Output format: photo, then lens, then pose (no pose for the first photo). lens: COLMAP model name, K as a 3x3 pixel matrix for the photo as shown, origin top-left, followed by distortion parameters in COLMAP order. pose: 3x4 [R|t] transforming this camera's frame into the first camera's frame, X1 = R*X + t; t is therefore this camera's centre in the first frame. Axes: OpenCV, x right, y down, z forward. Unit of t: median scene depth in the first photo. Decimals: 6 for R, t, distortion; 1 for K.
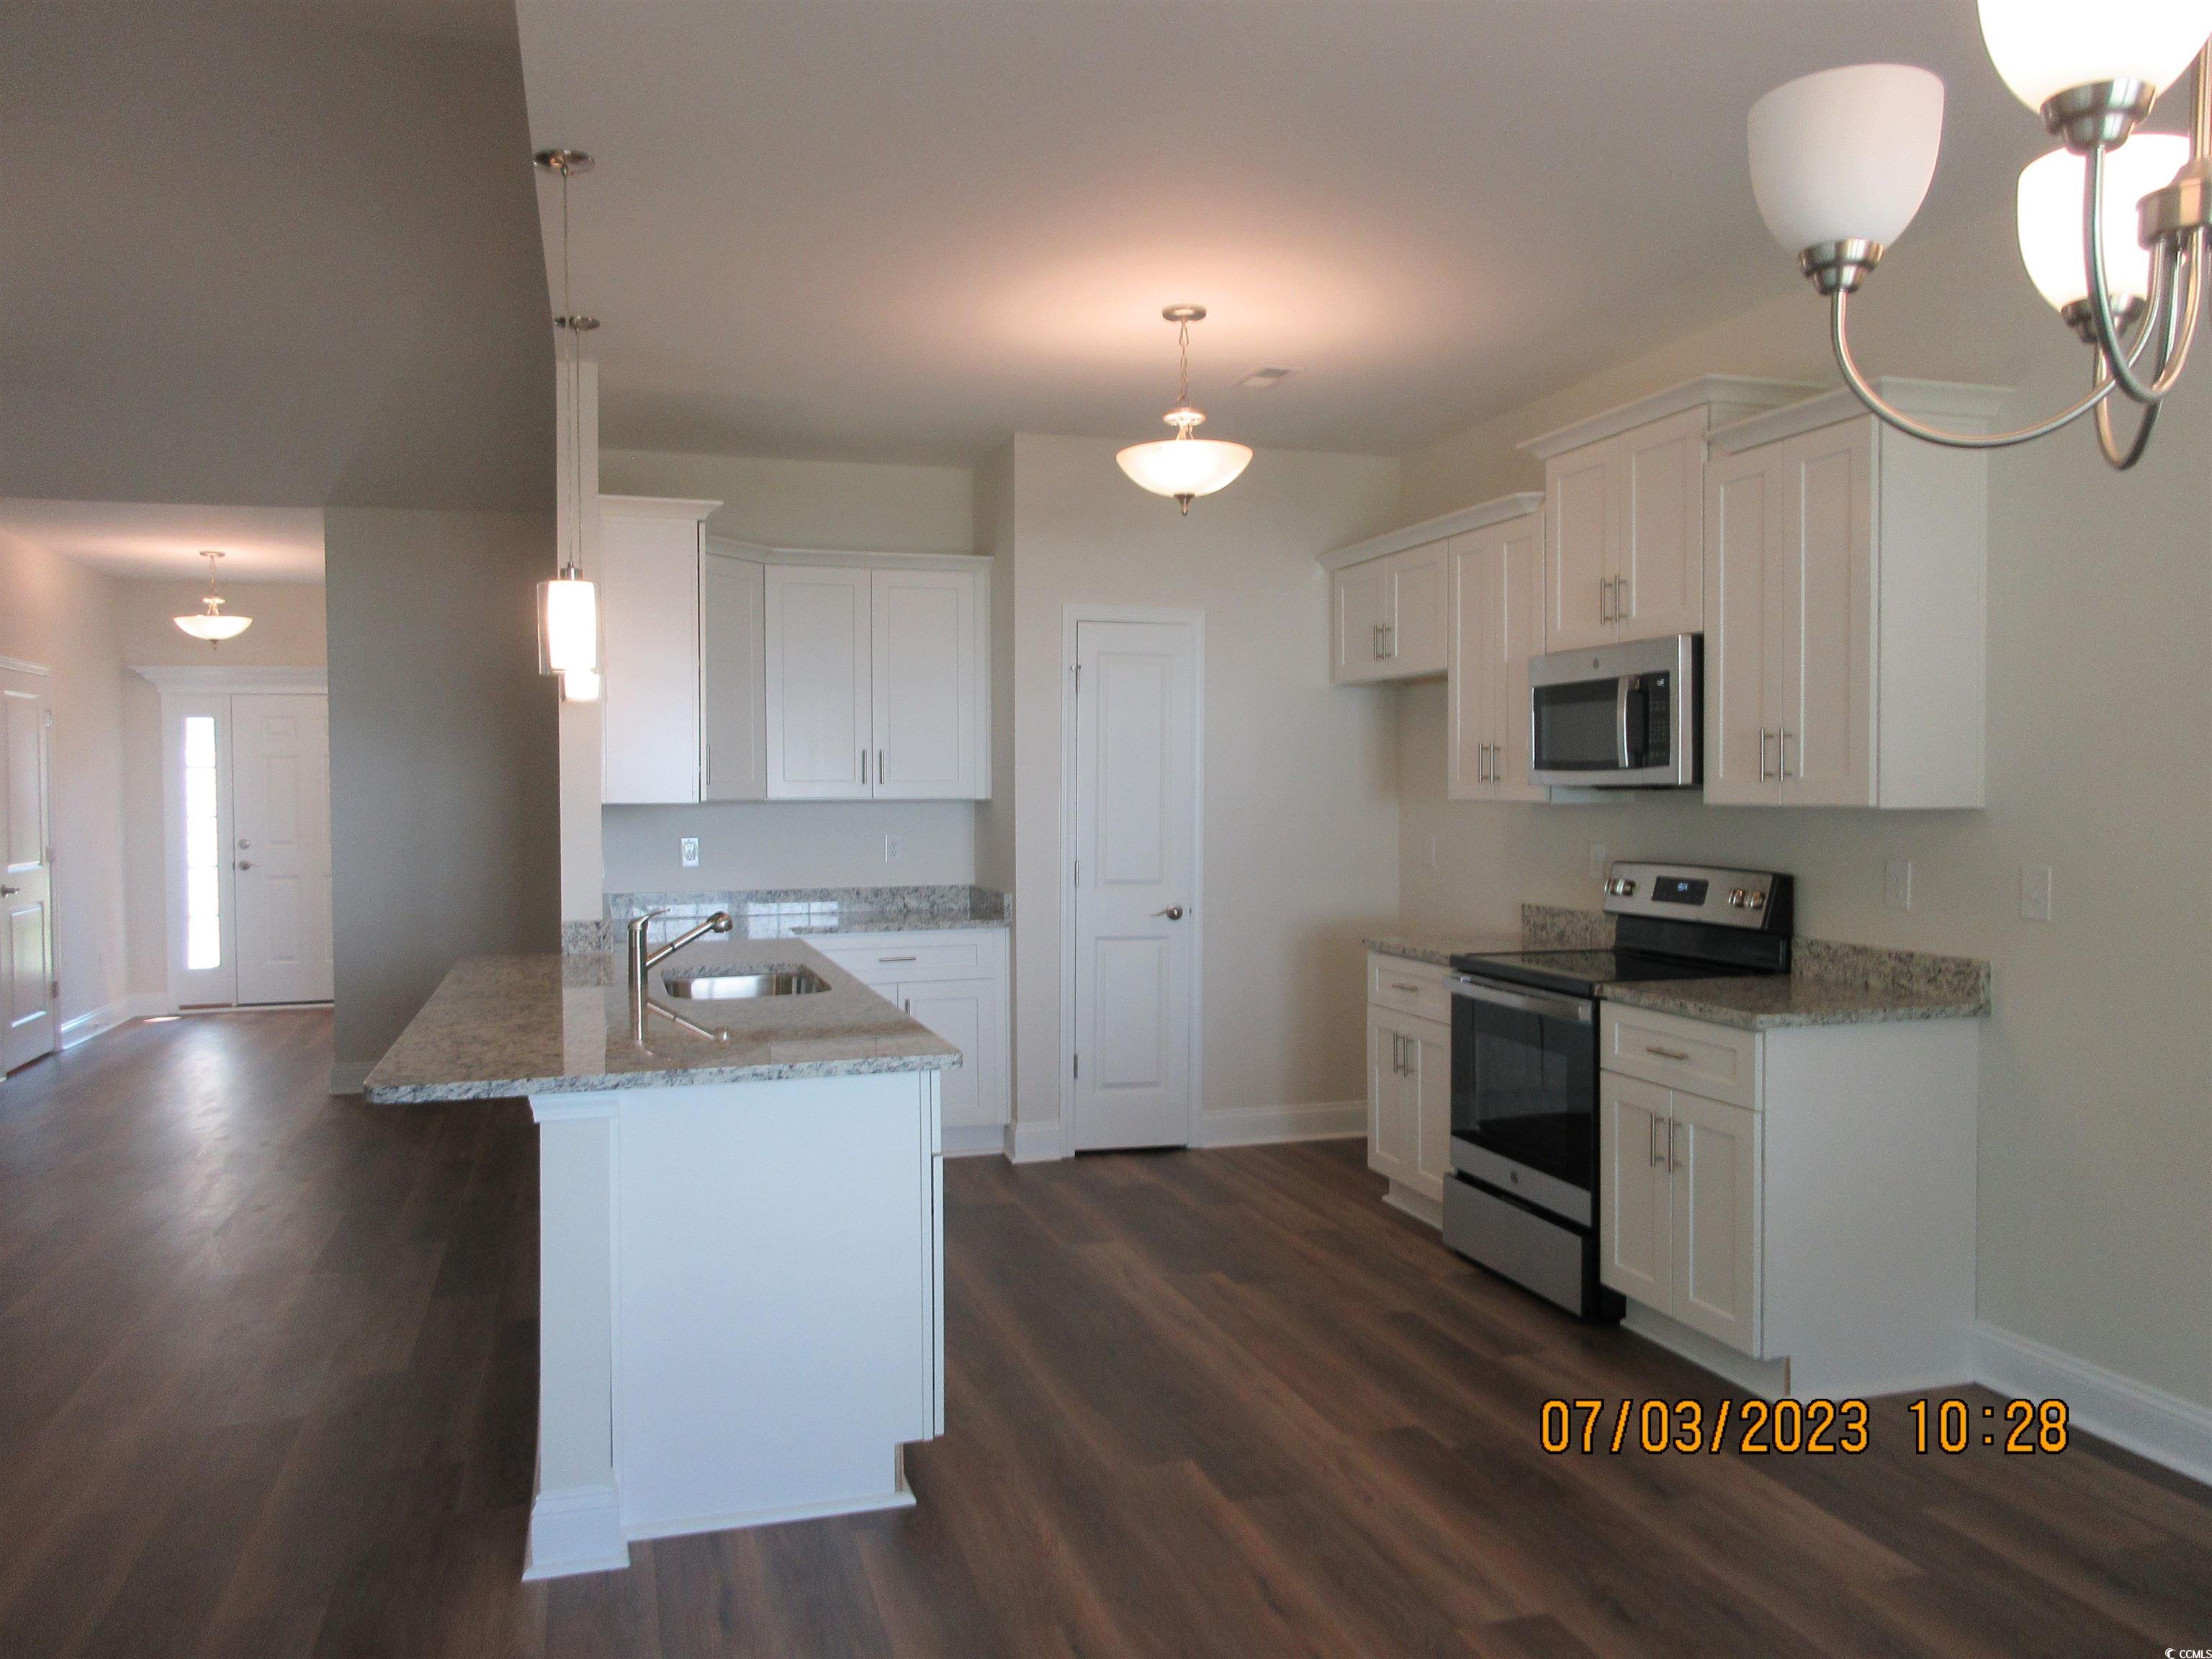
lens RADIAL K [[1637.7, 0, 1117.5], [0, 1637.7, 825.7], [0, 0, 1]] dist [-0.004184, -0.007810]
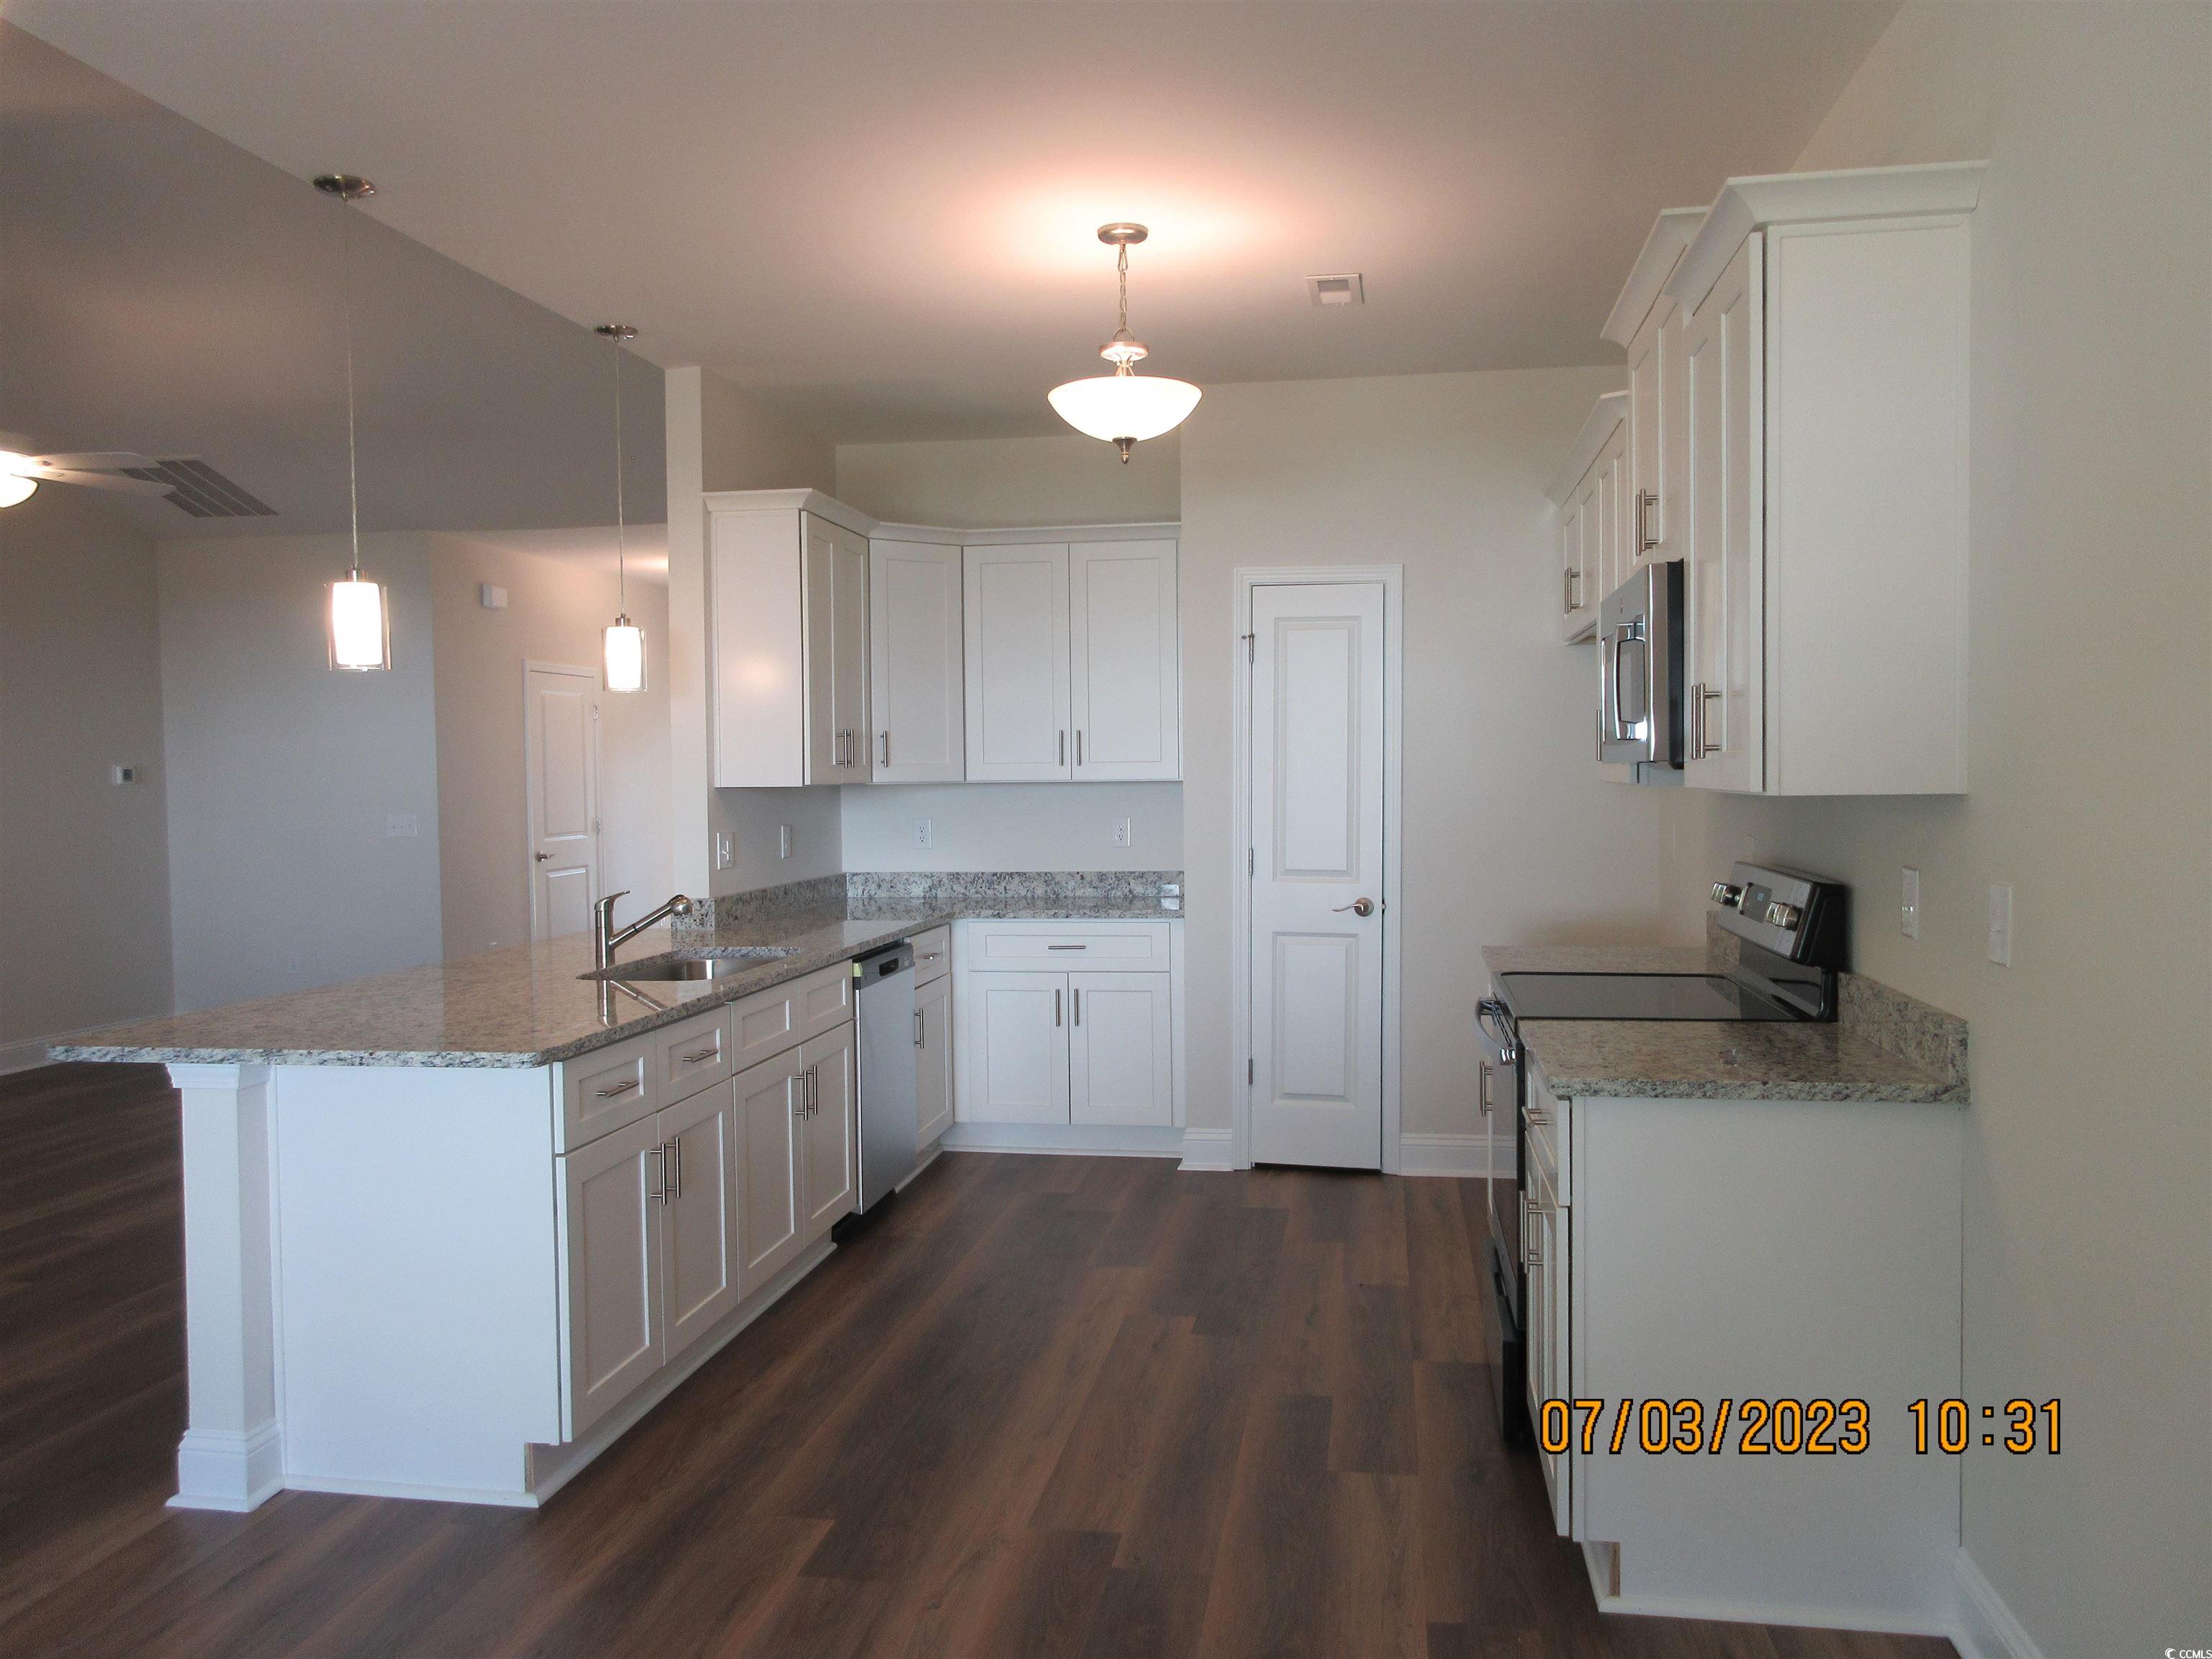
lens RADIAL K [[1637.7, 0, 1110.6], [0, 1637.7, 830.4], [0, 0, 1]] dist [-0.004184, -0.007810]
pose [[0.892663, 0.009810, -0.450618, 0.437281], [-0.001942, 0.999838, 0.017920, -0.006376], [0.450721, -0.015121, 0.892537, 0.202830]]
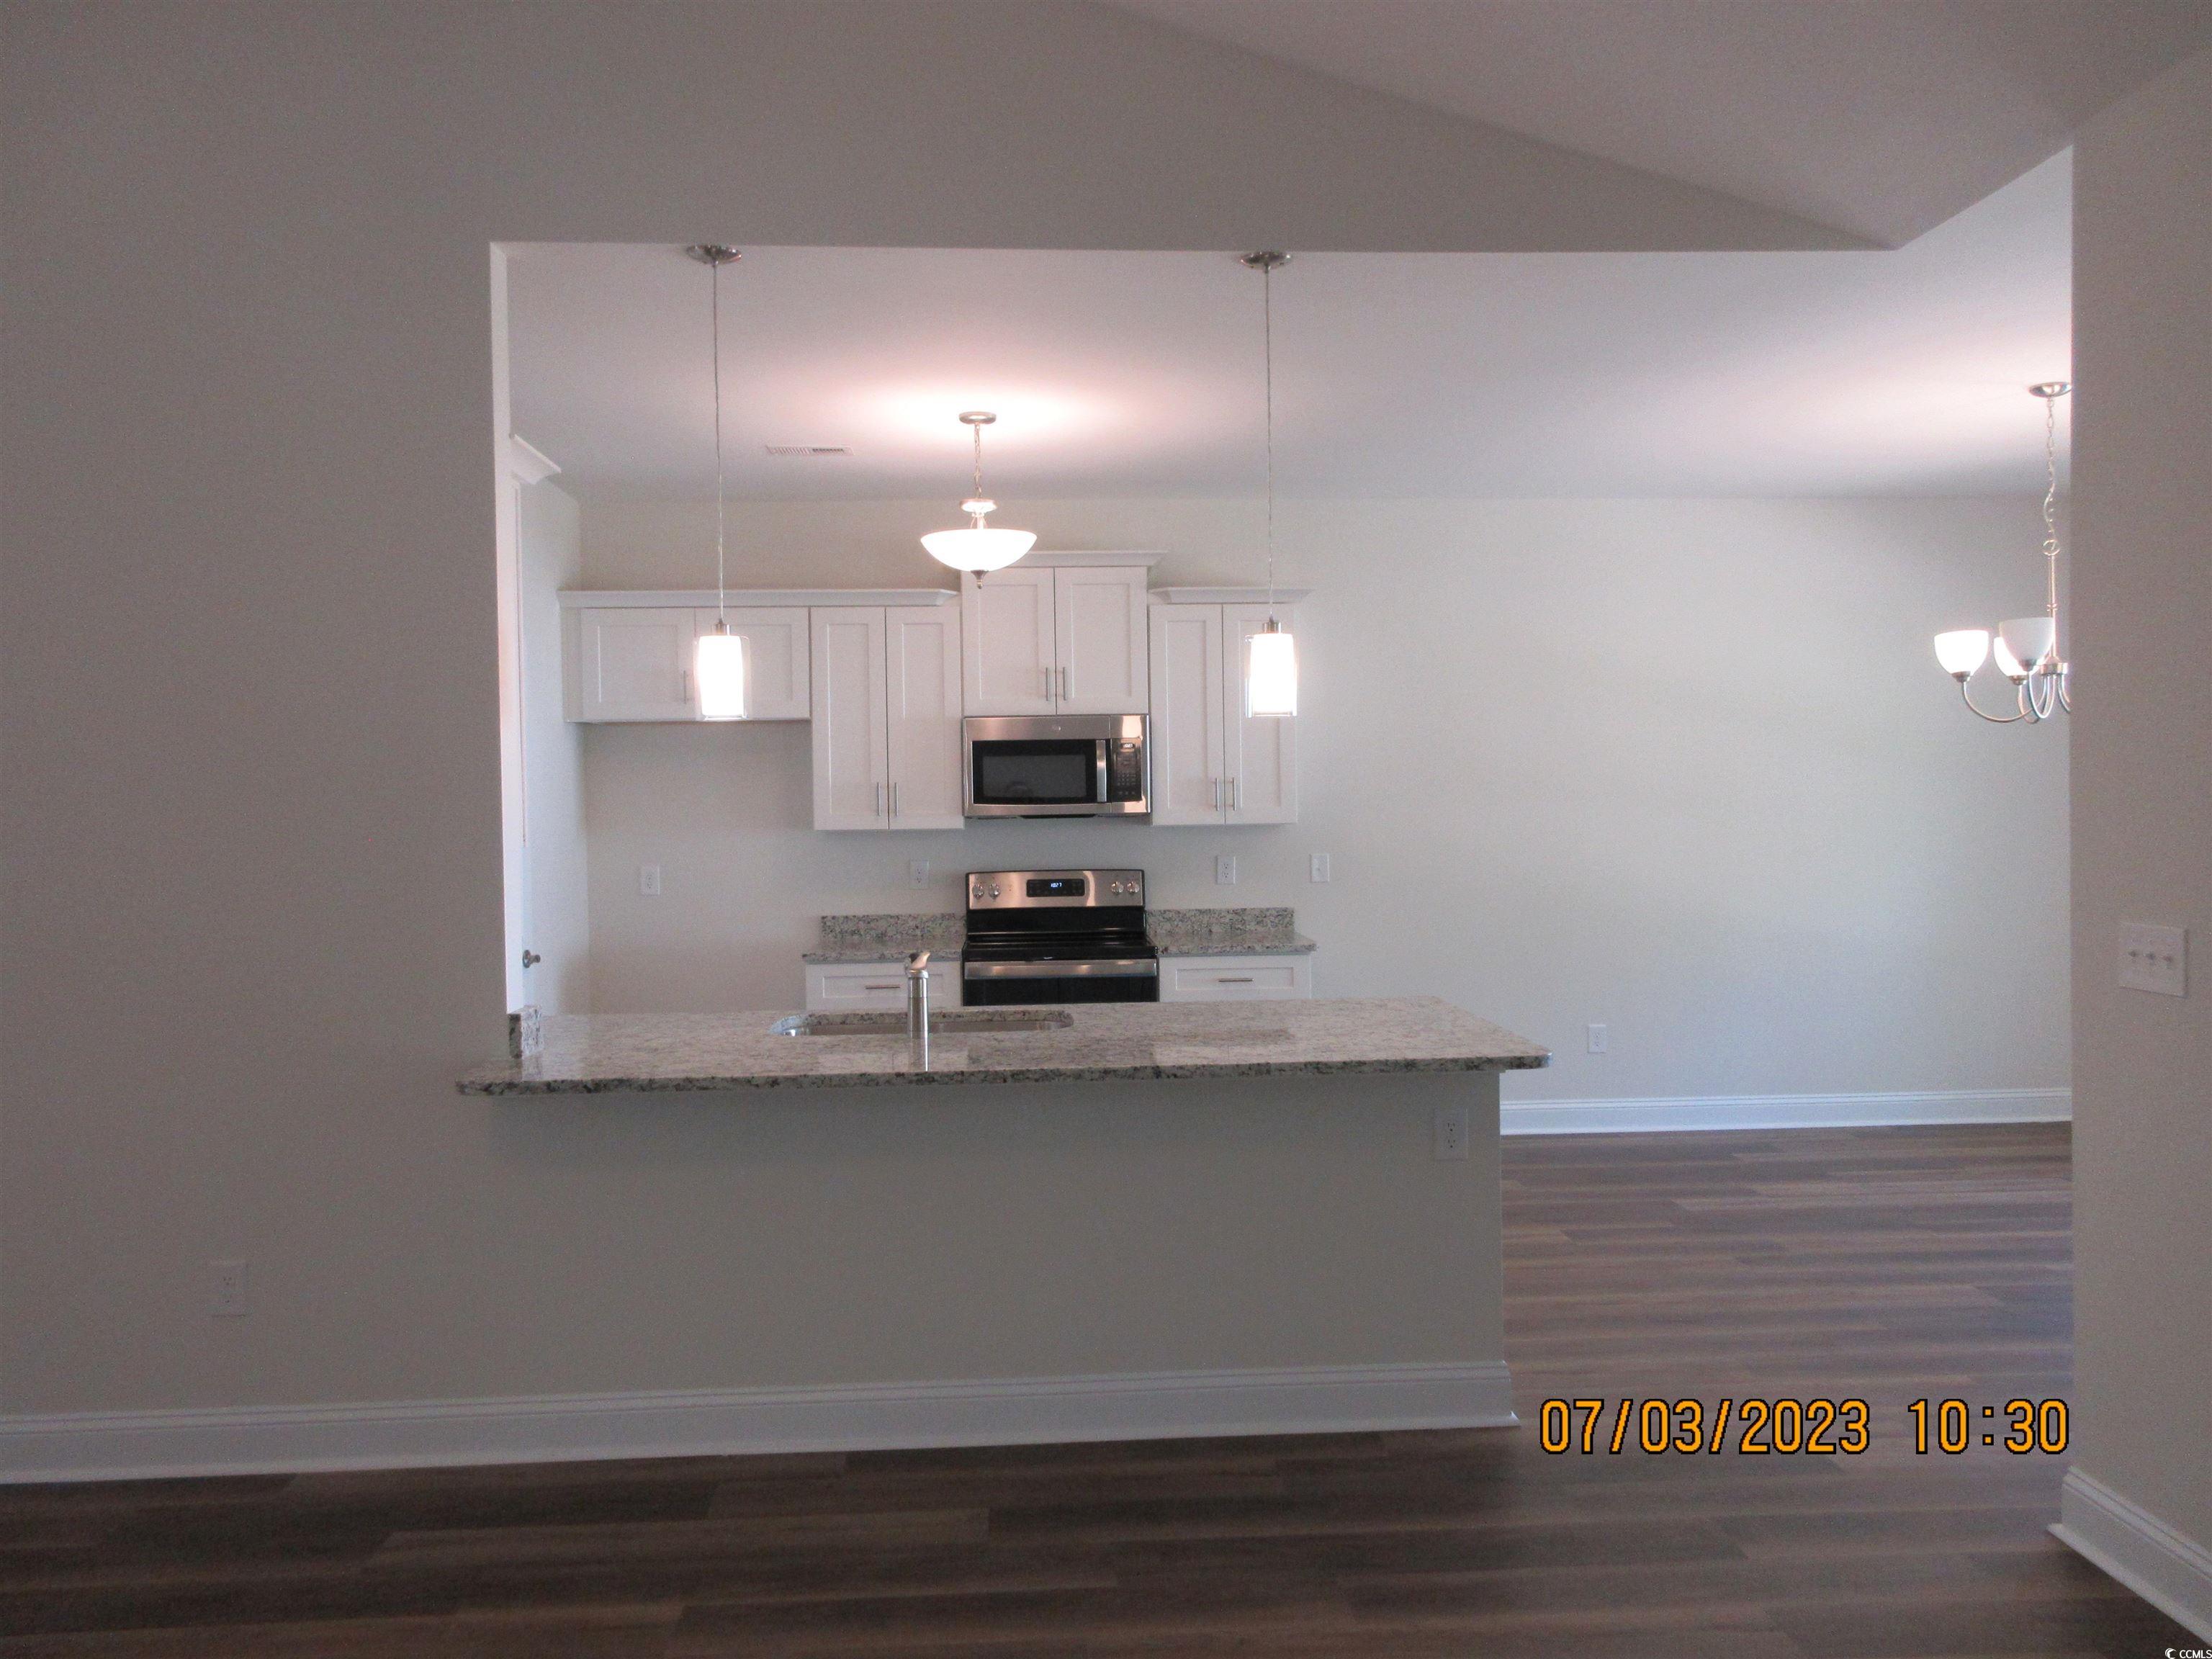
lens RADIAL K [[1637.7, 0, 1112.3], [0, 1637.7, 829.1], [0, 0, 1]] dist [-0.004184, -0.007810]
pose [[0.237967, -0.018009, 0.971106, -1.087388], [0.036029, 0.999304, 0.009703, -0.024950], [-0.970605, 0.032679, 0.238450, 0.633417]]
